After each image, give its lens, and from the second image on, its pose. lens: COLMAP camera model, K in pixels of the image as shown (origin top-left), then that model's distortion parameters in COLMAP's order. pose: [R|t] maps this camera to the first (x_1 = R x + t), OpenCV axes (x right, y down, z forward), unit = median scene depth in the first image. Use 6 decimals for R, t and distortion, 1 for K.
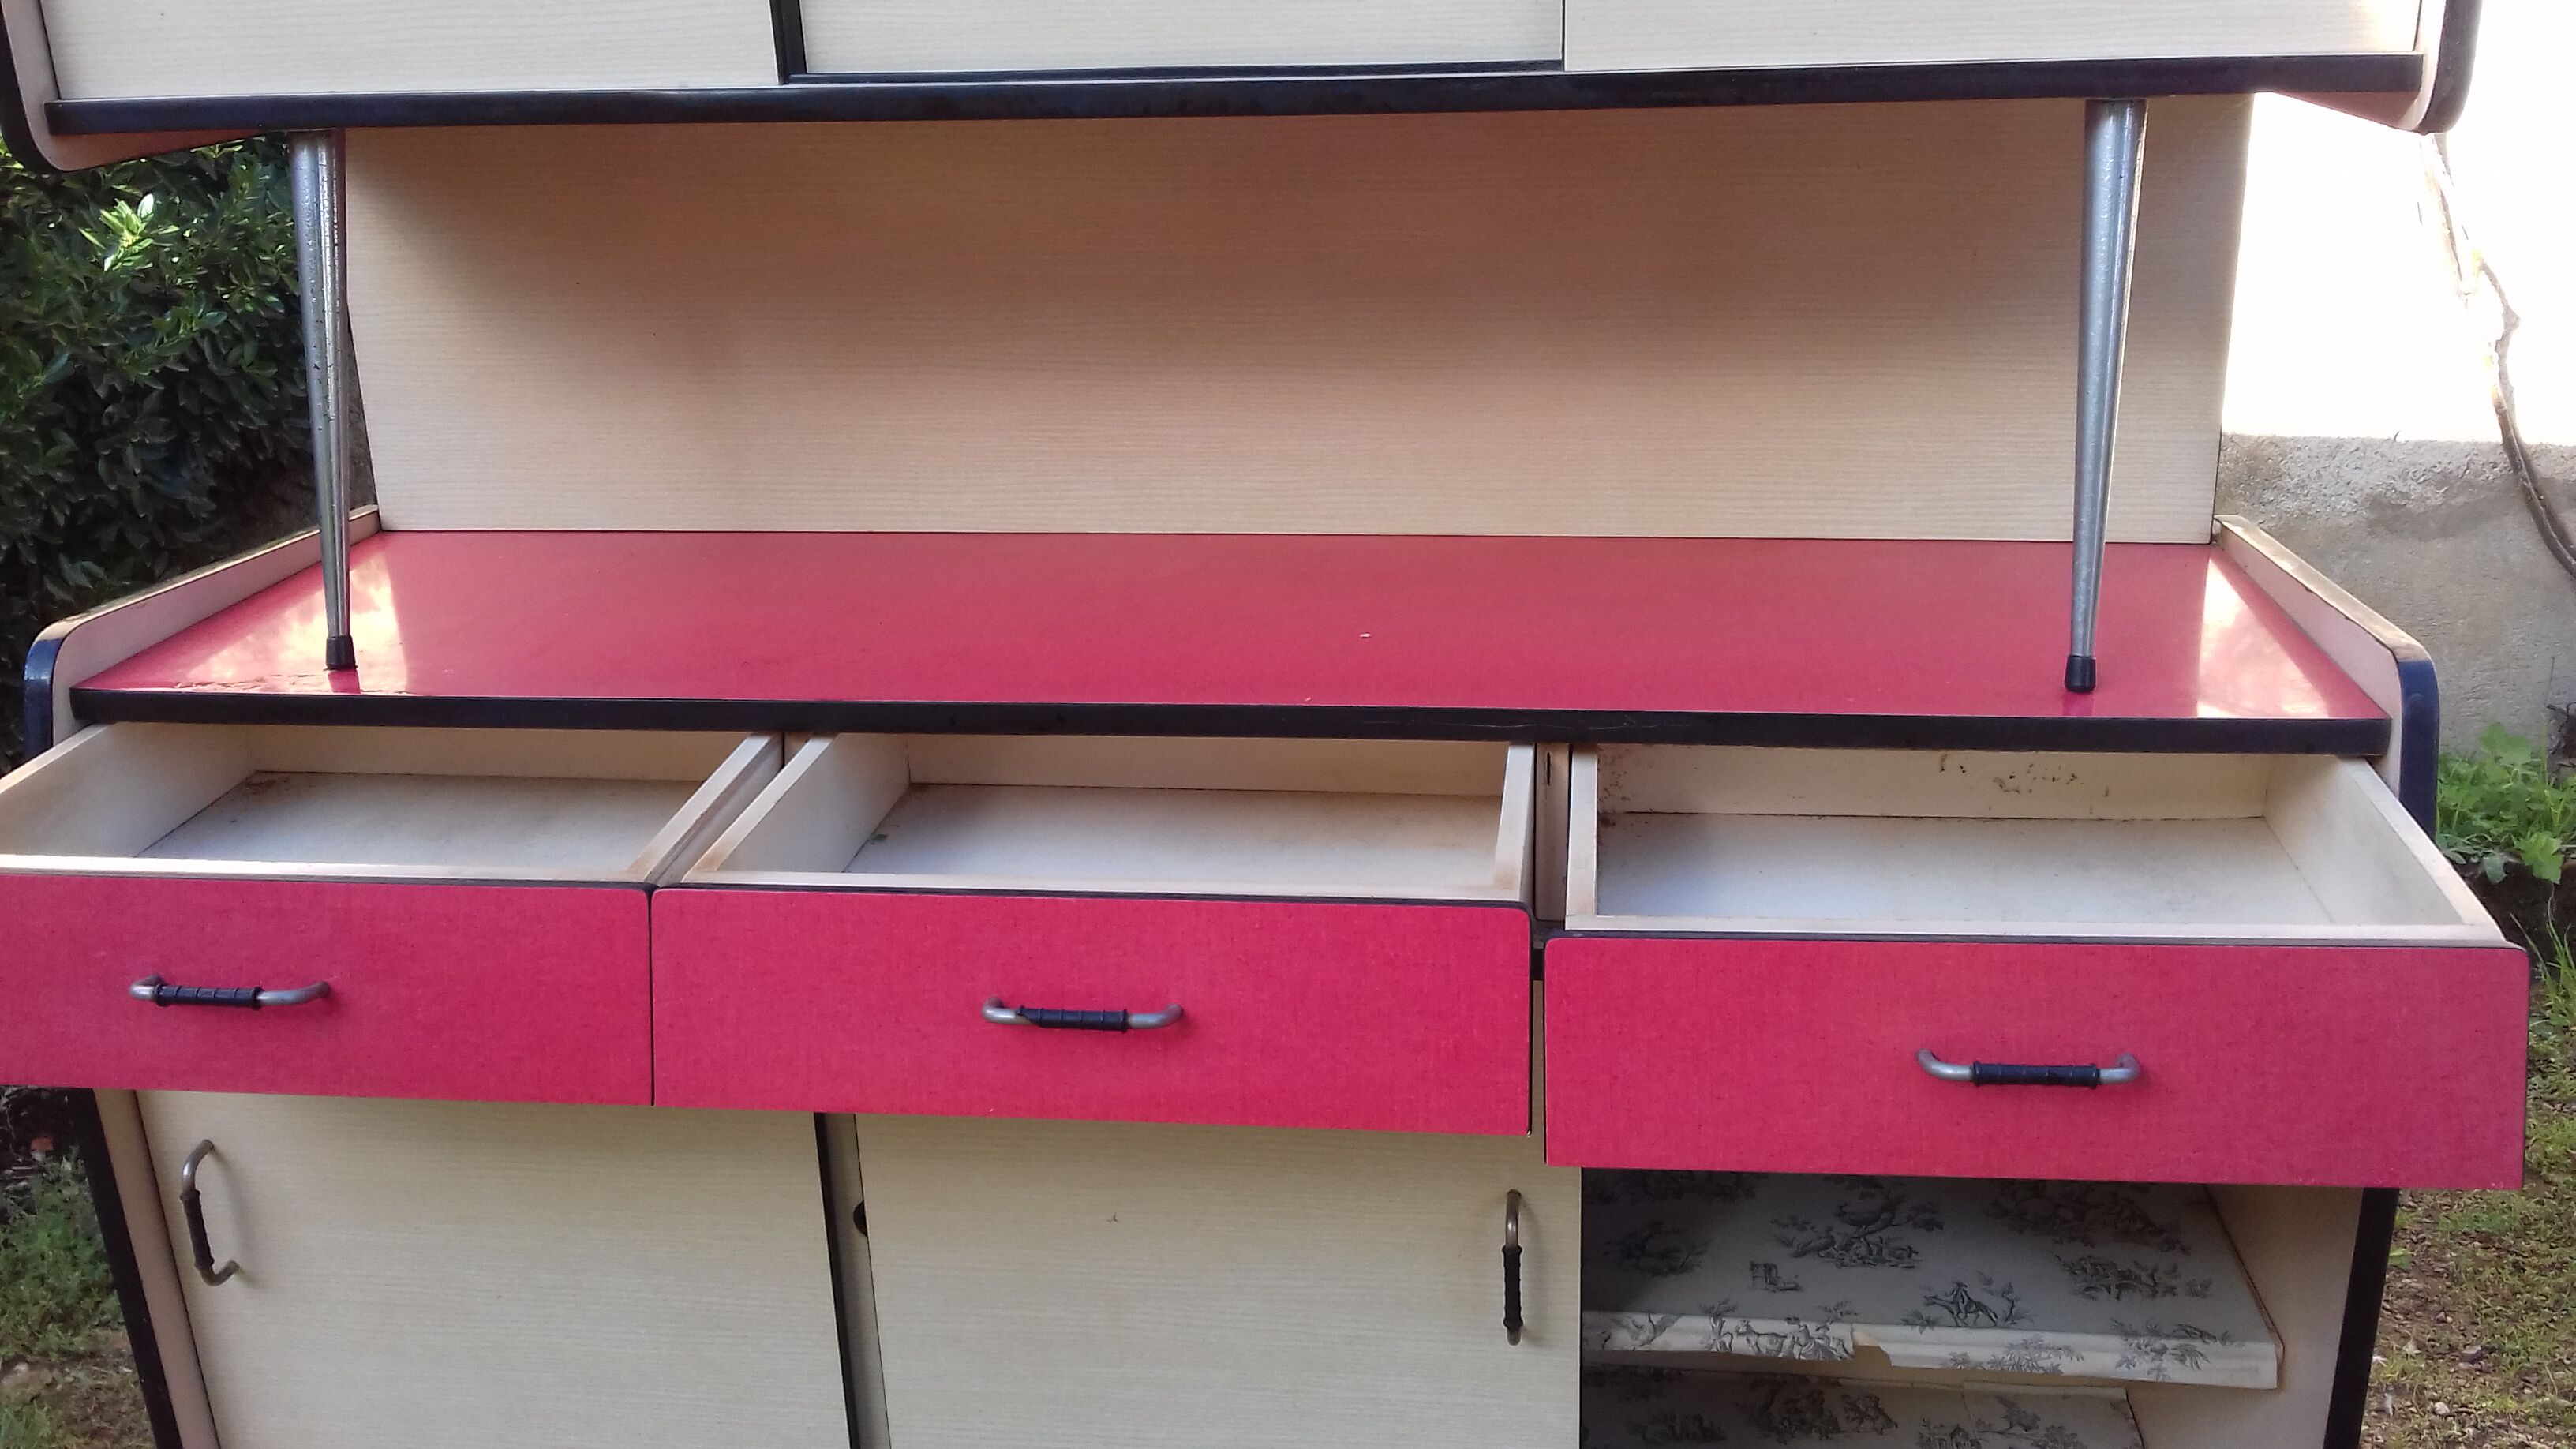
lens RADIAL K [[2333.1, 0, 1288.0], [0, 2333.1, 724.5], [0, 0, 1]] dist [0.101585, -0.194697]
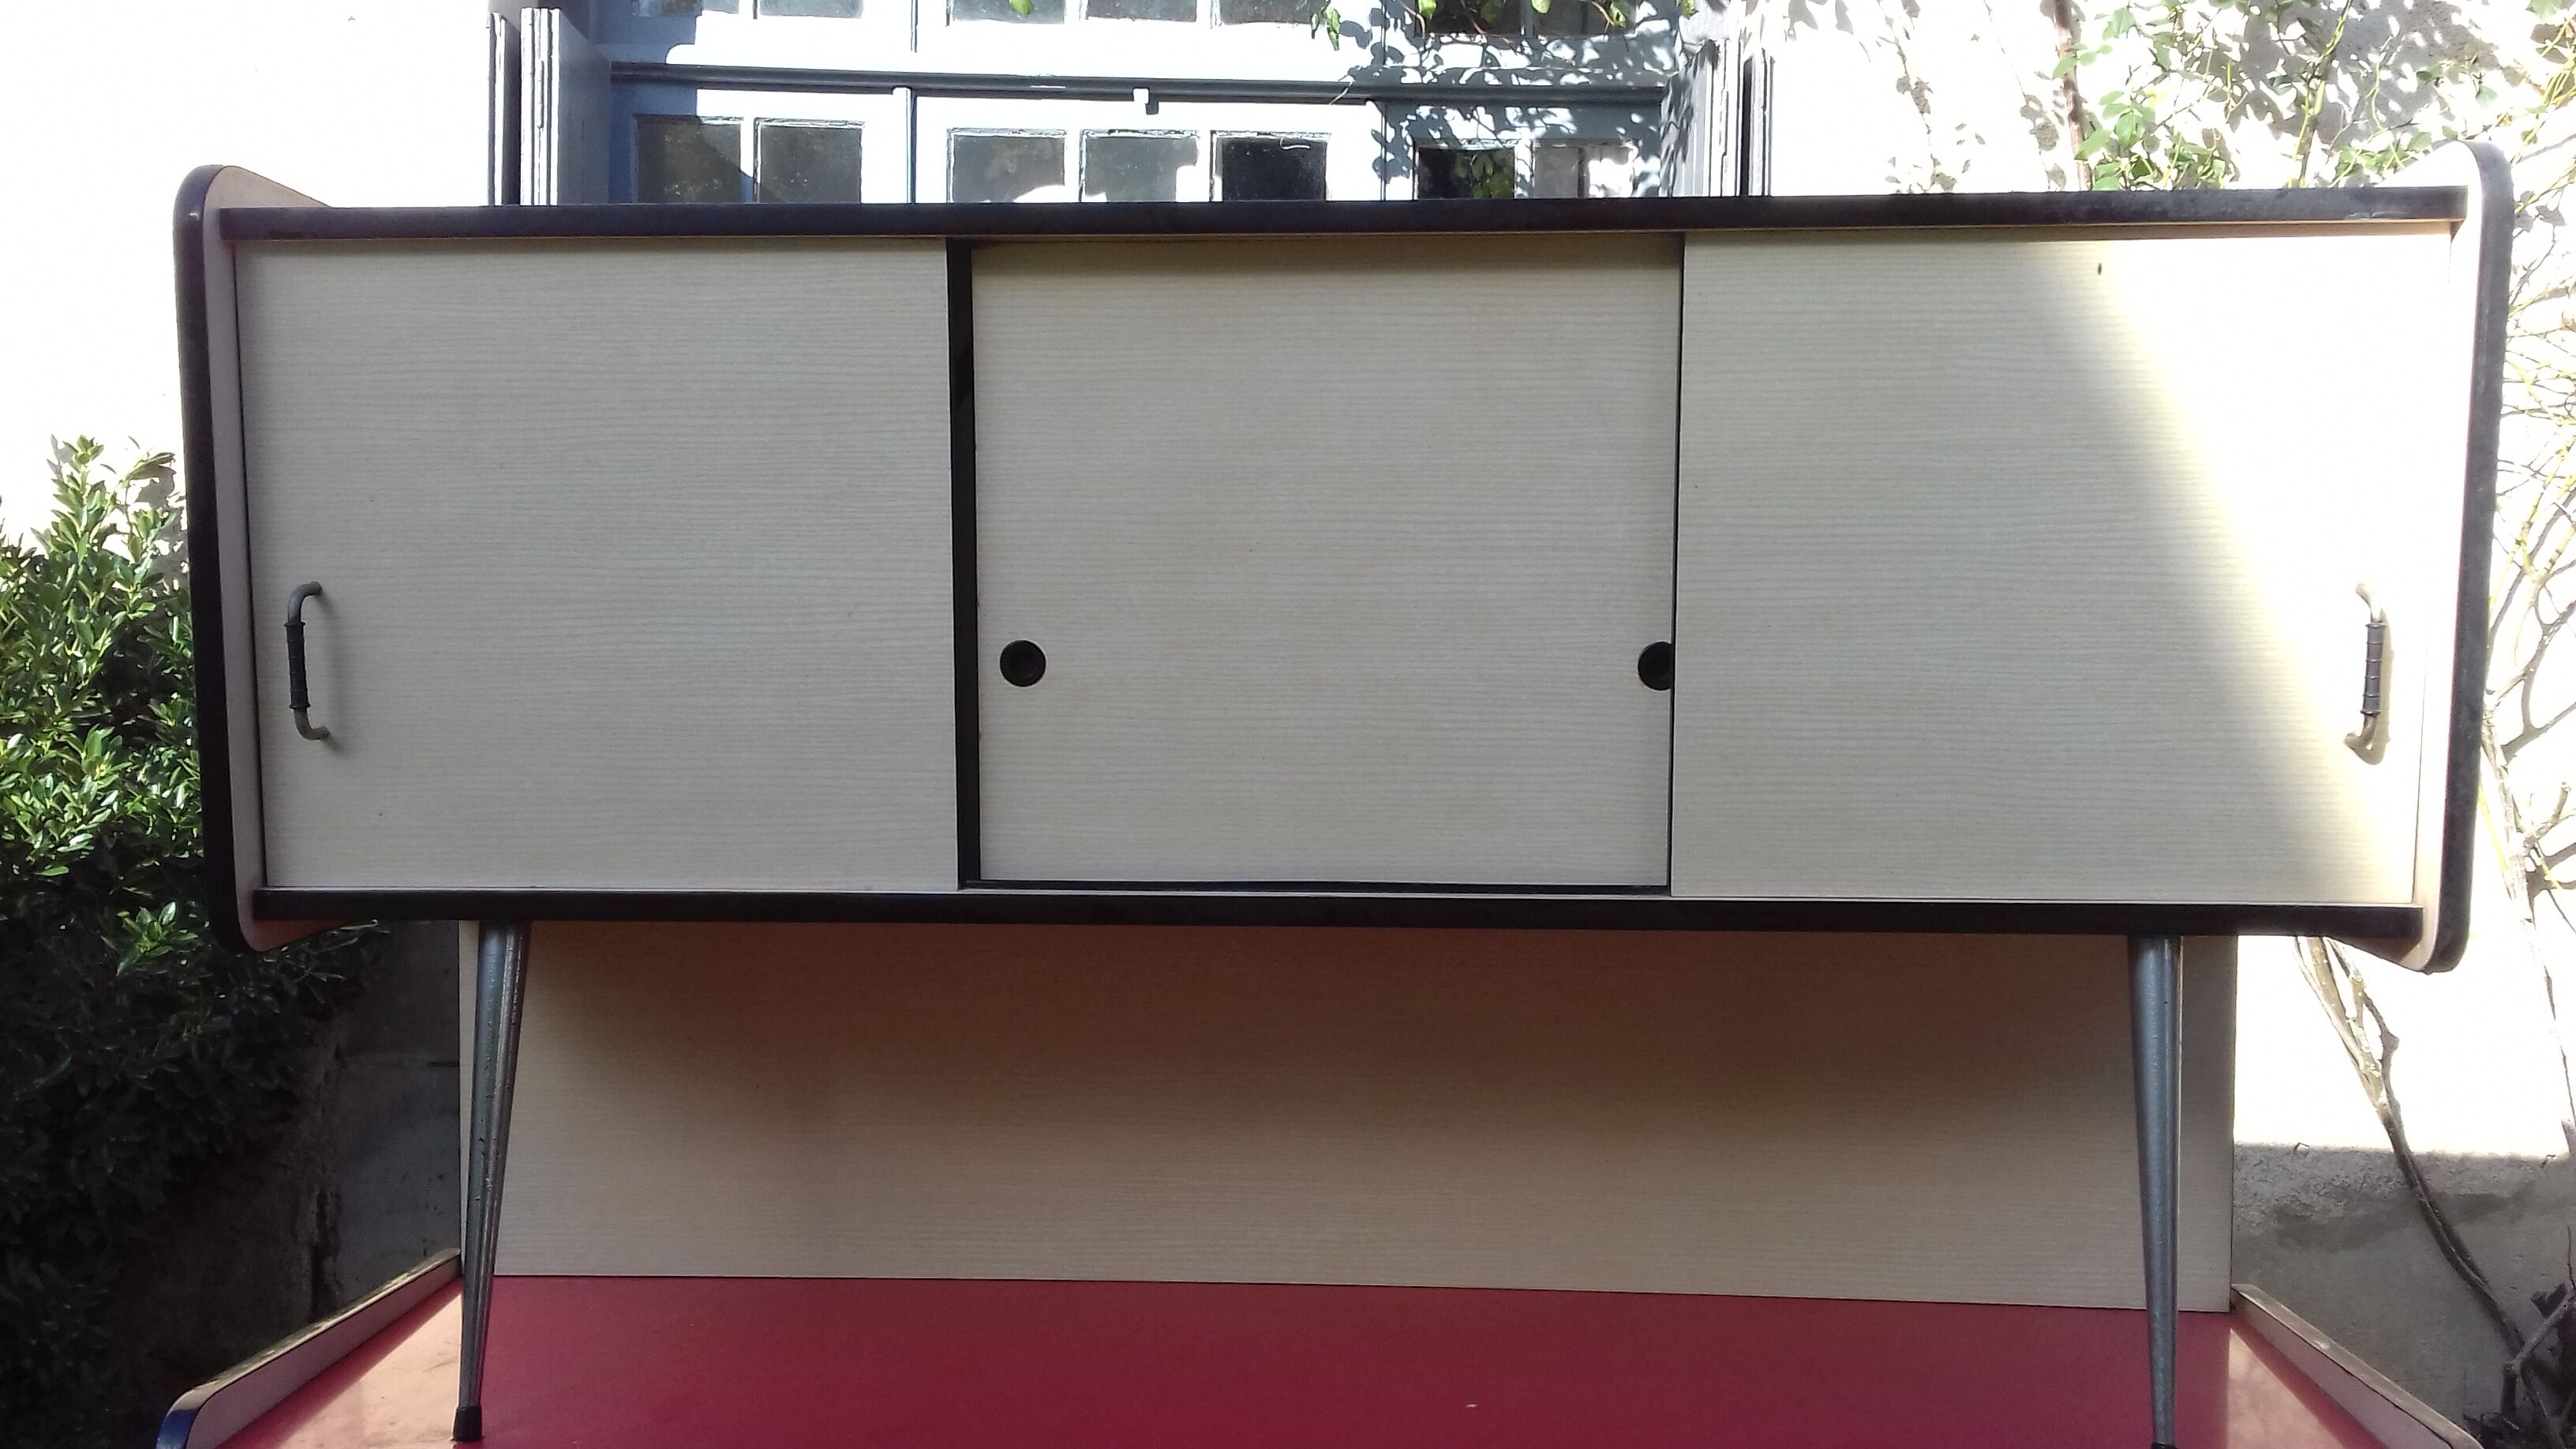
lens RADIAL K [[2333.1, 0, 1288.0], [0, 2333.1, 724.5], [0, 0, 1]] dist [0.101585, -0.194697]
pose [[0.997695, 0.023911, 0.063507, -0.075118], [-0.006012, 0.963330, -0.268253, -0.030053], [-0.067593, 0.267253, 0.961253, -0.046804]]
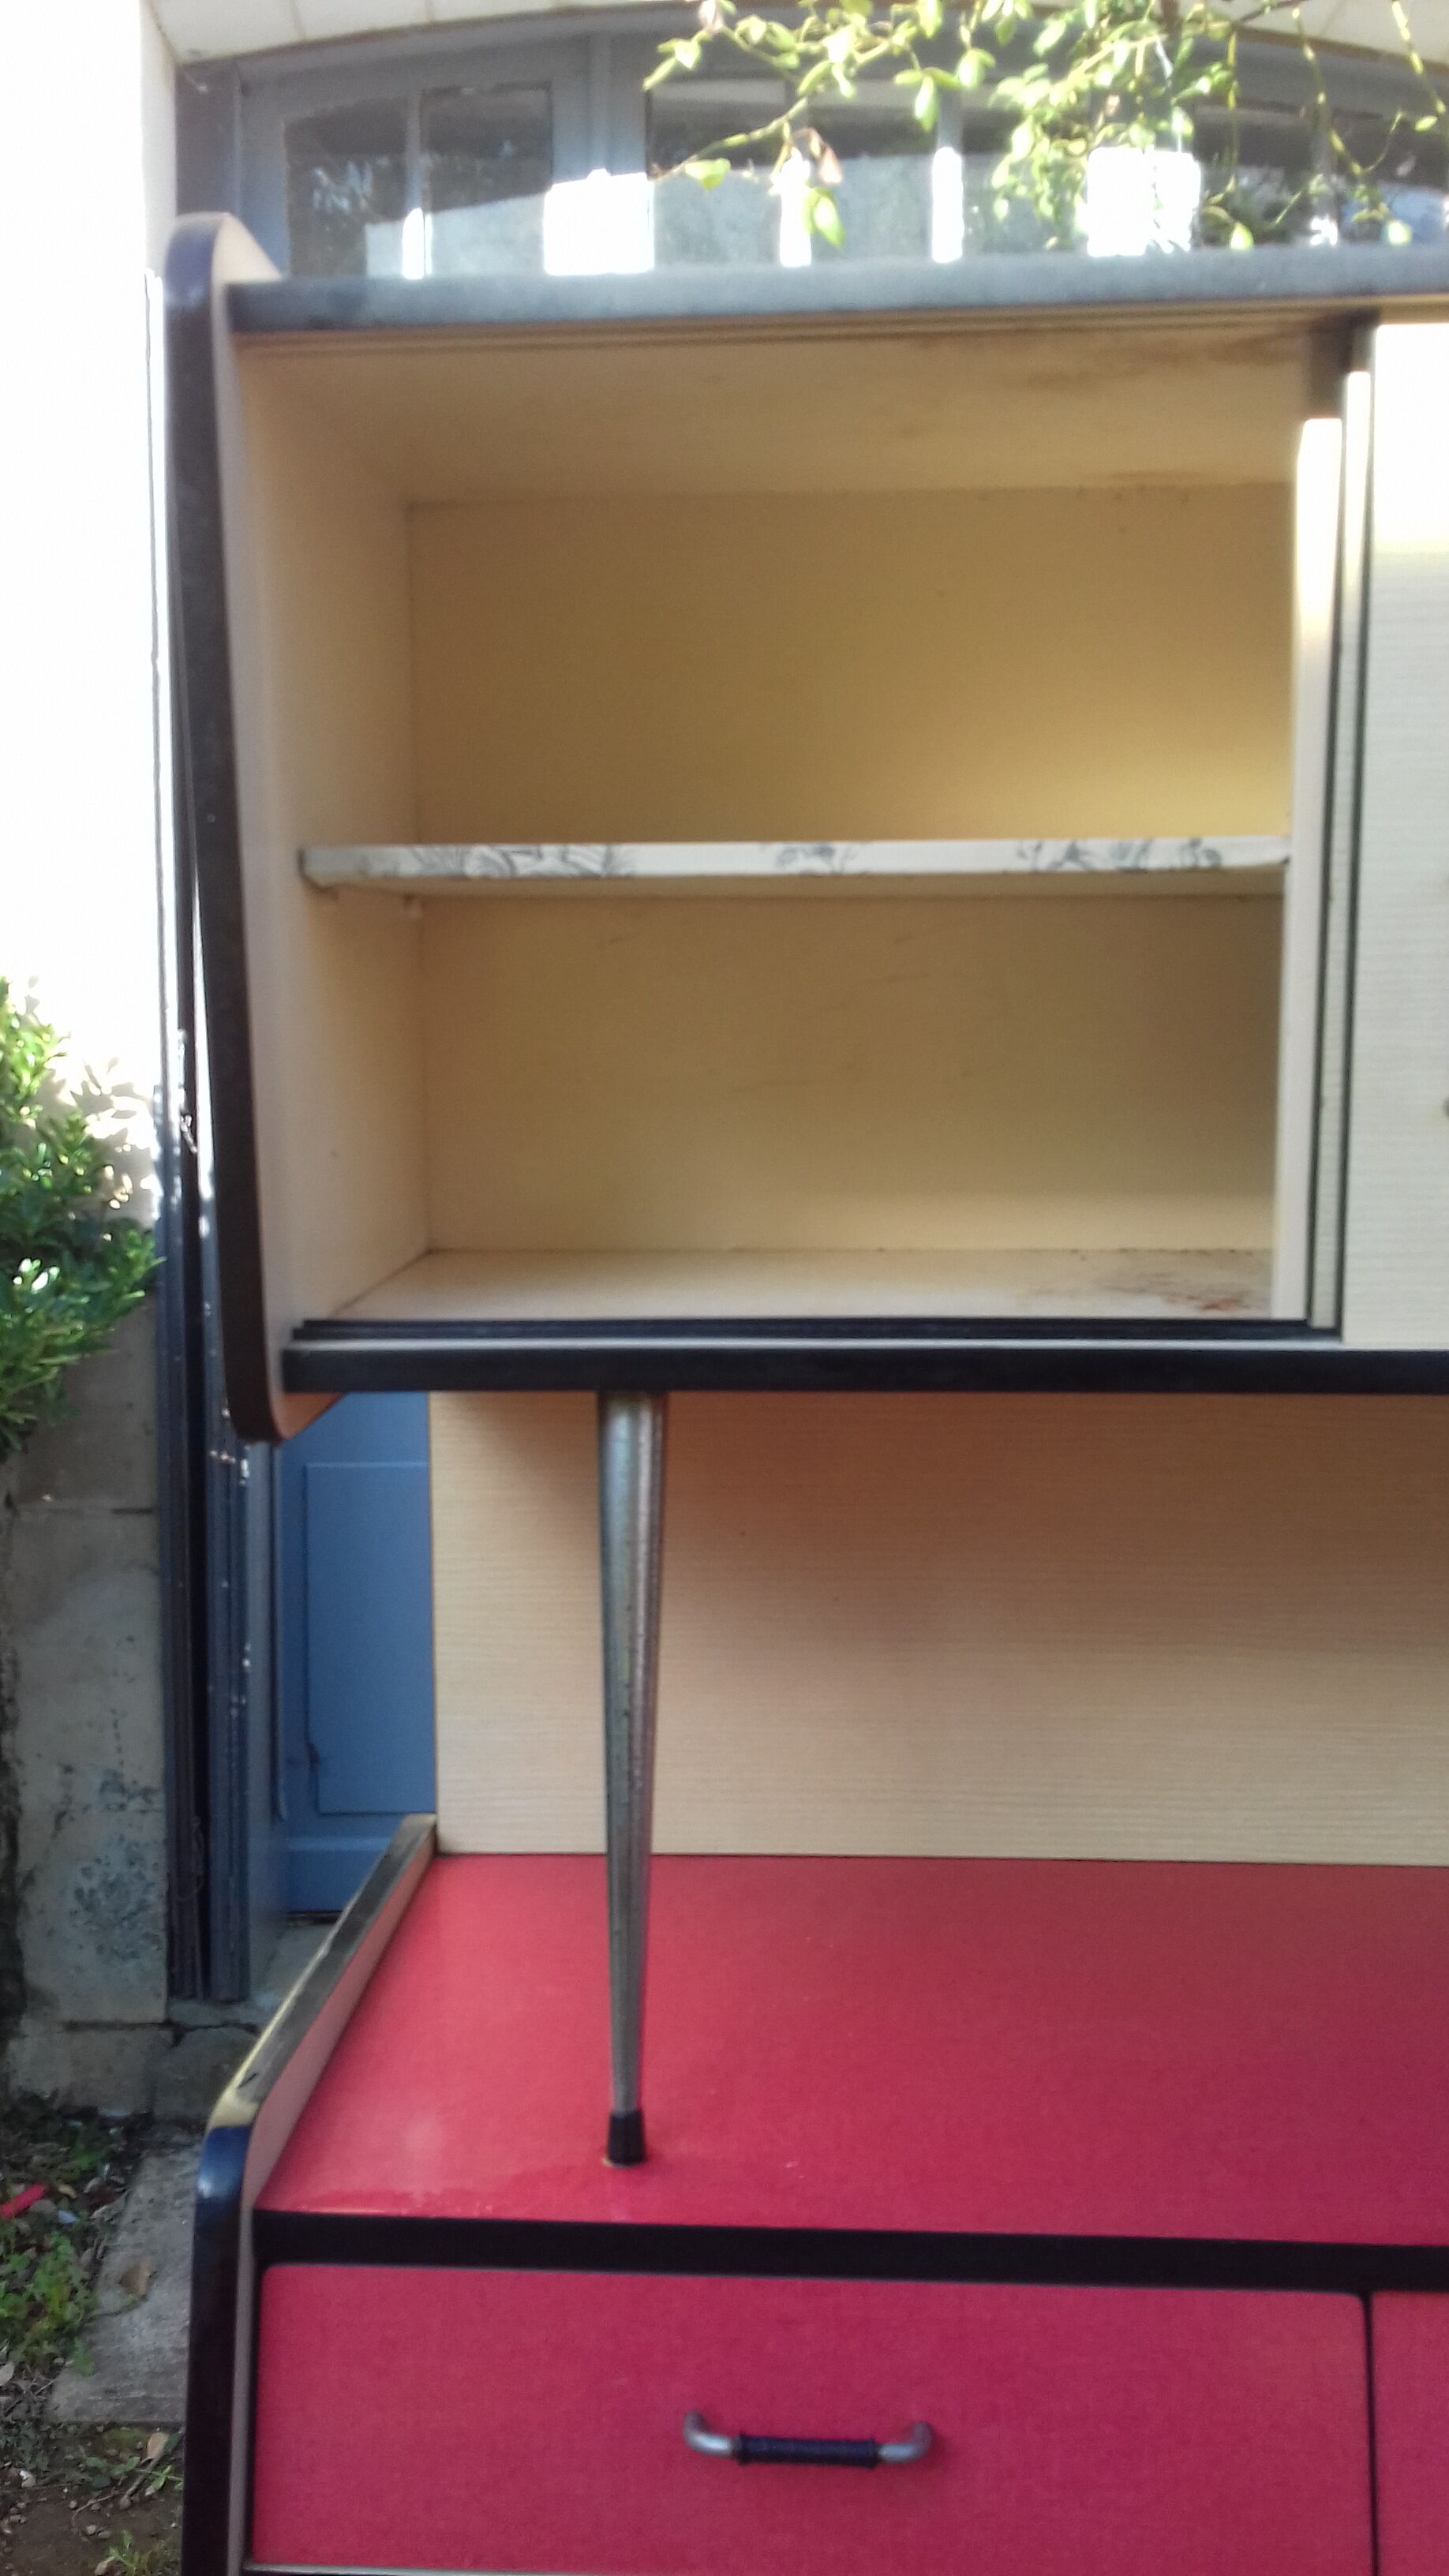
lens RADIAL K [[2333.1, 0, 674.3], [0, 2333.1, 1285.7], [0, 0, 1]] dist [0.101585, -0.194697]
pose [[0.999220, 0.007237, 0.038815, -0.254057], [0.000651, 0.979907, -0.199456, -0.082309], [-0.039479, 0.199326, 0.979138, 0.171762]]
